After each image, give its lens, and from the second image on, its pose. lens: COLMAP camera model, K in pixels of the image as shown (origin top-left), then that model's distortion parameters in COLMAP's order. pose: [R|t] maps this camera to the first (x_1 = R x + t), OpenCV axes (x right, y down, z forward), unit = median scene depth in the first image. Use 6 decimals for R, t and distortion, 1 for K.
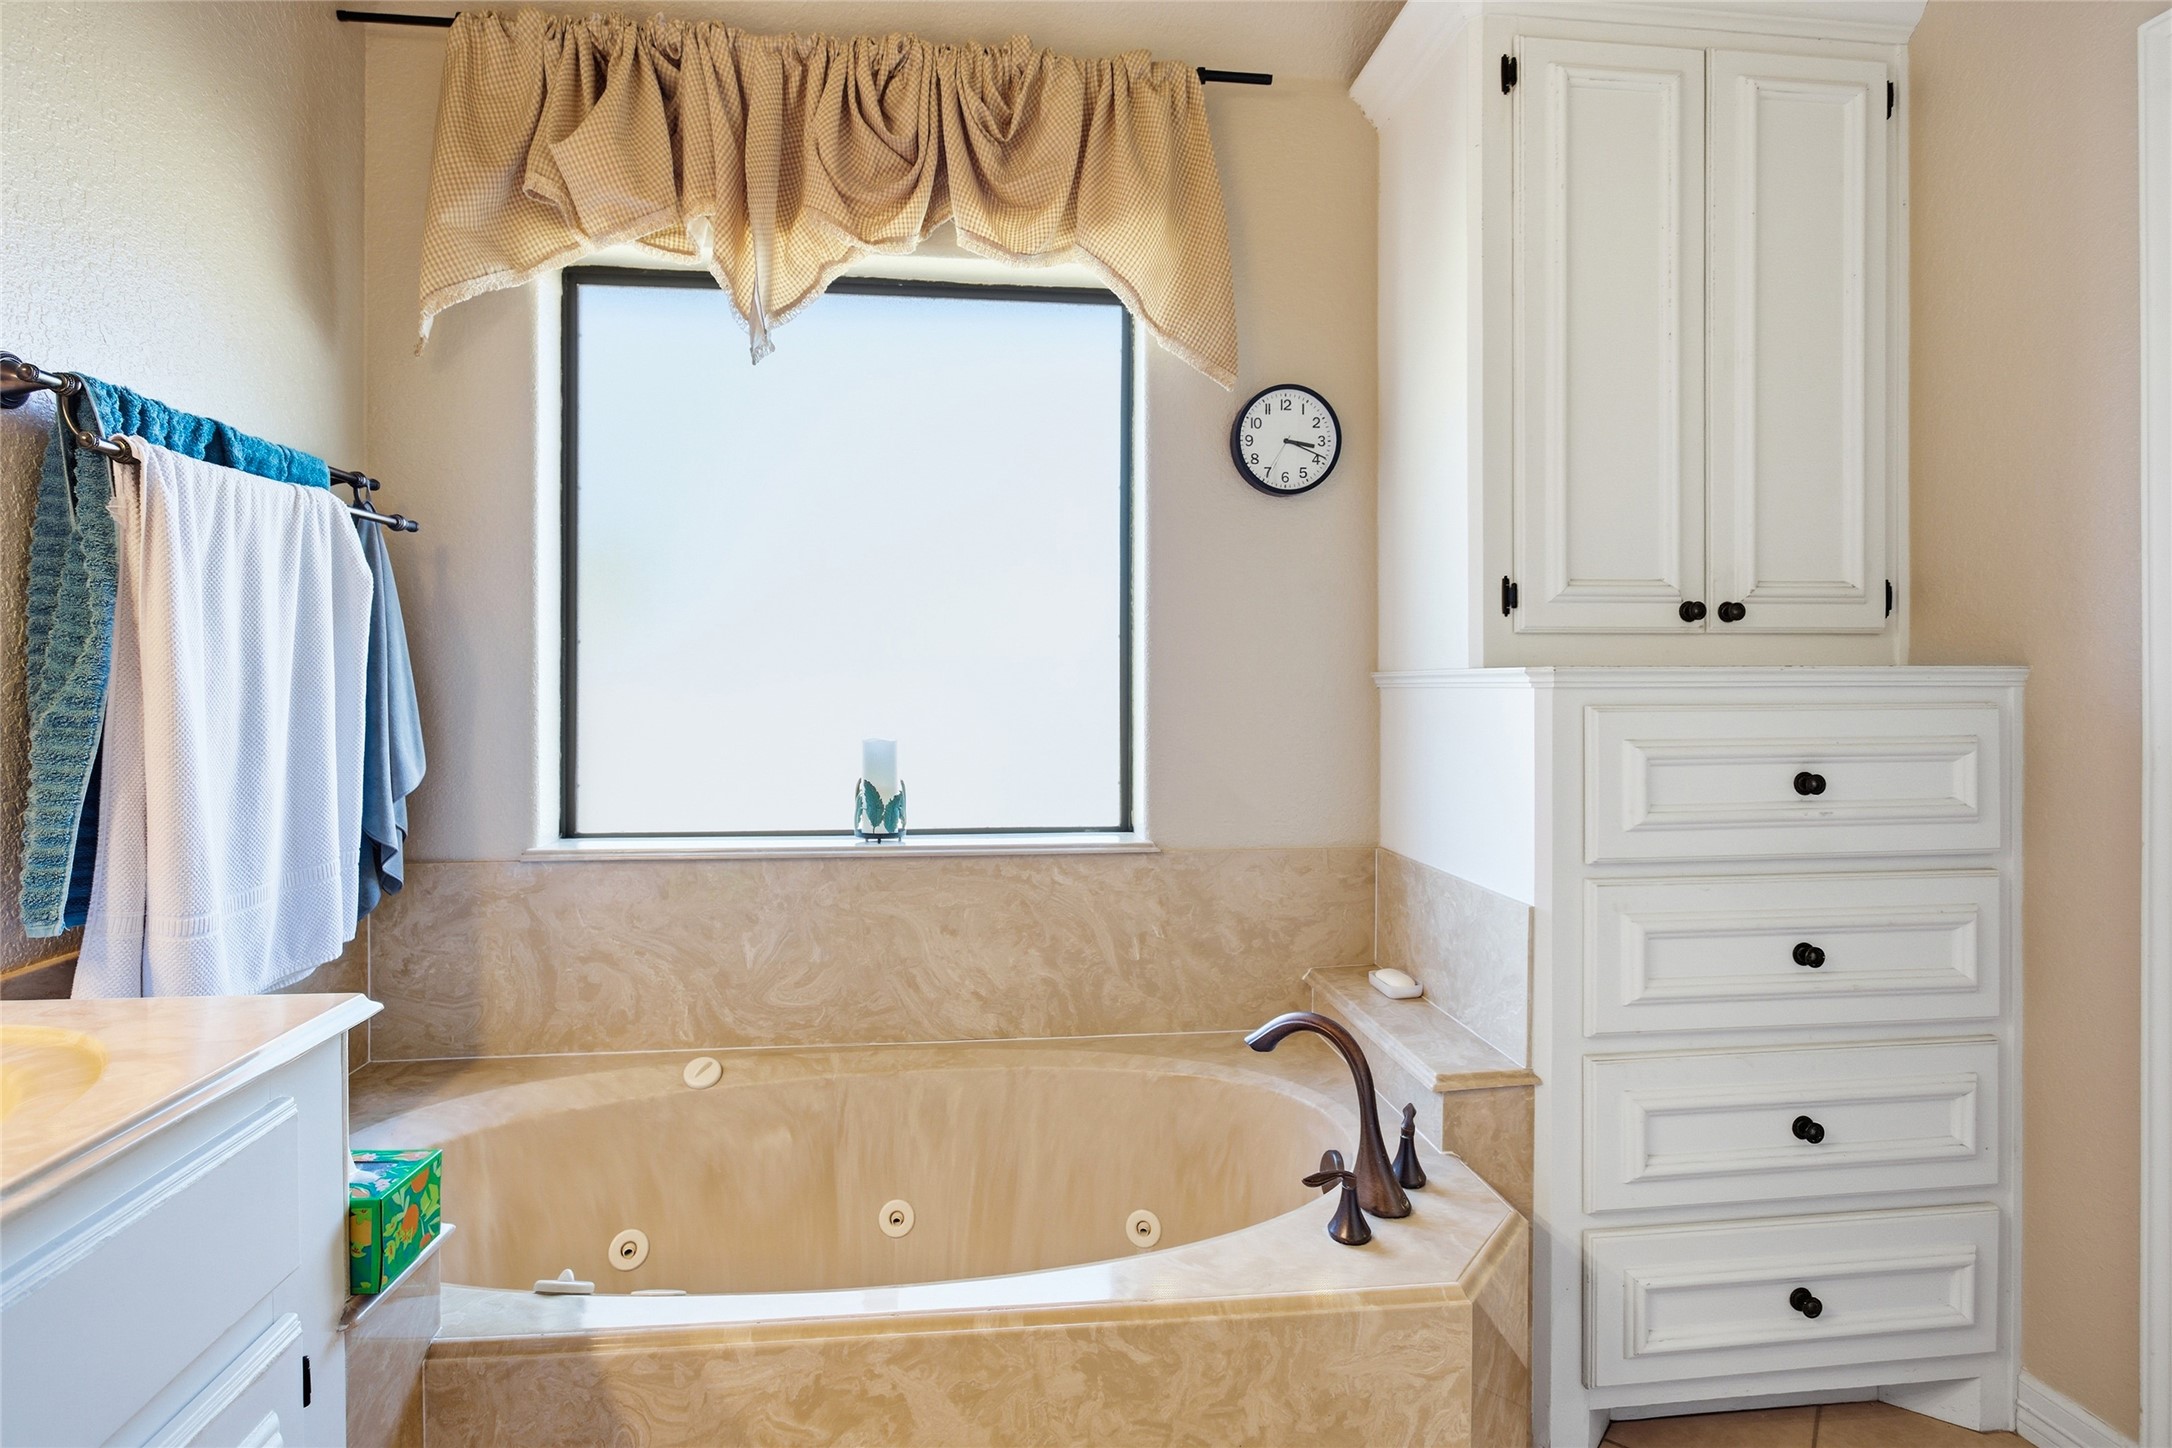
lens RADIAL K [[1072.4, 0, 1066.4], [0, 1072.4, 701.6], [0, 0, 1]] dist [-0.018235, 0.000462]
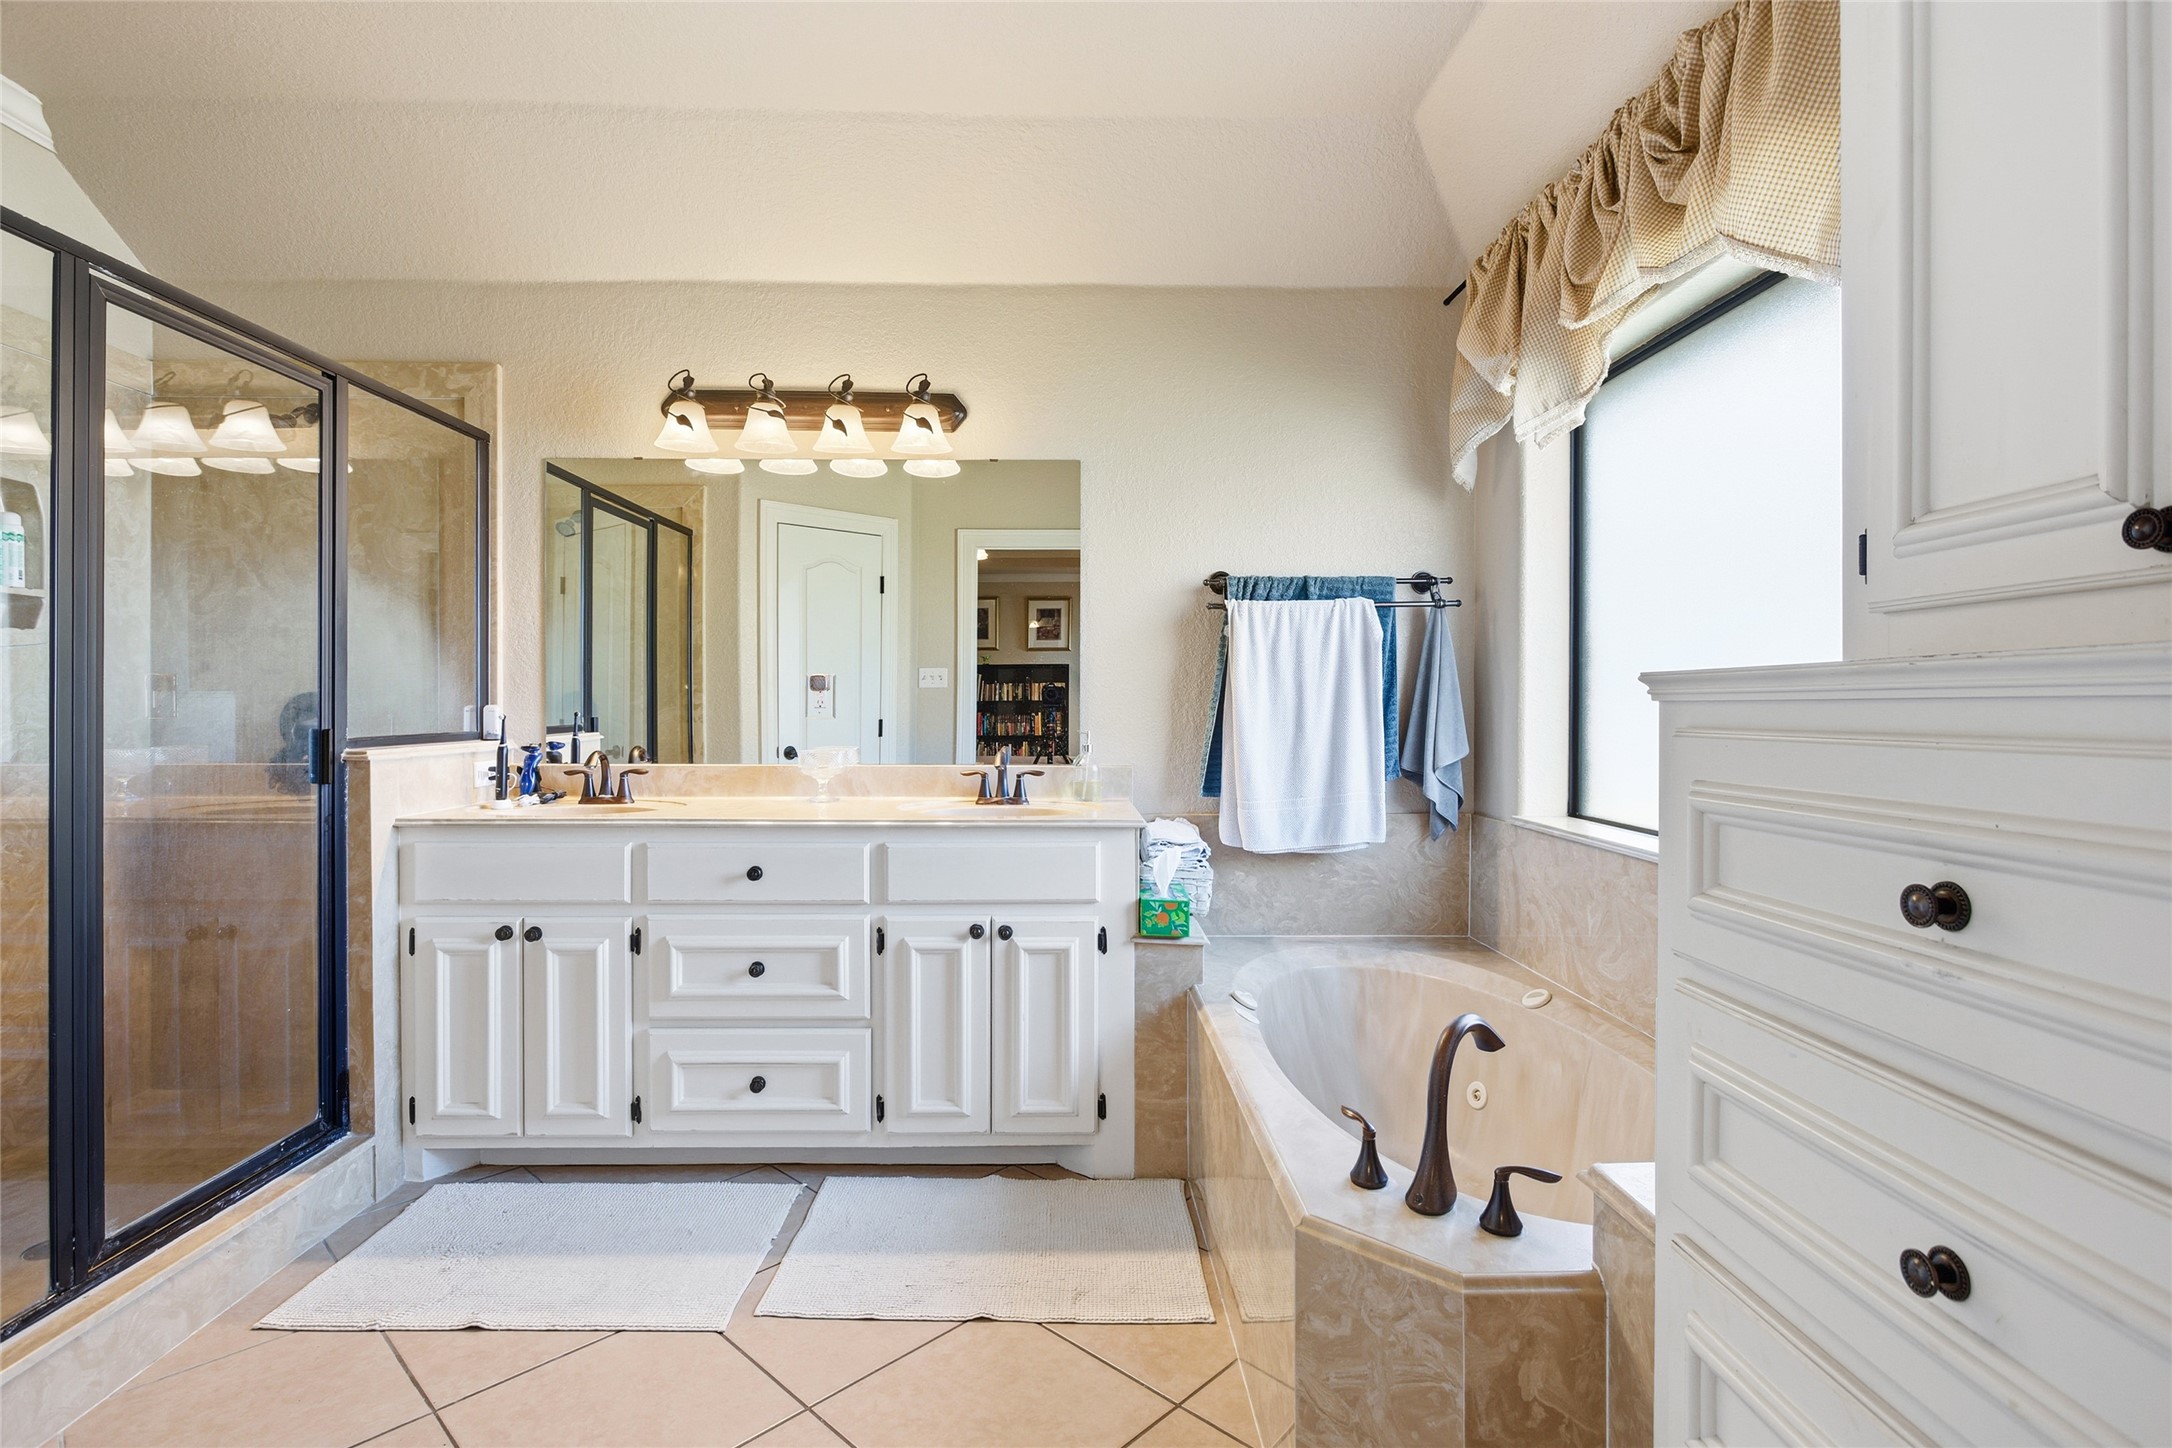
lens RADIAL K [[1072.4, 0, 1066.4], [0, 1072.4, 701.6], [0, 0, 1]] dist [-0.018235, 0.000462]
pose [[-0.106703, -0.003404, -0.994285, 1.211940], [-0.003949, 0.999988, -0.003000, -0.009999], [0.994283, 0.003607, -0.106715, 0.669809]]
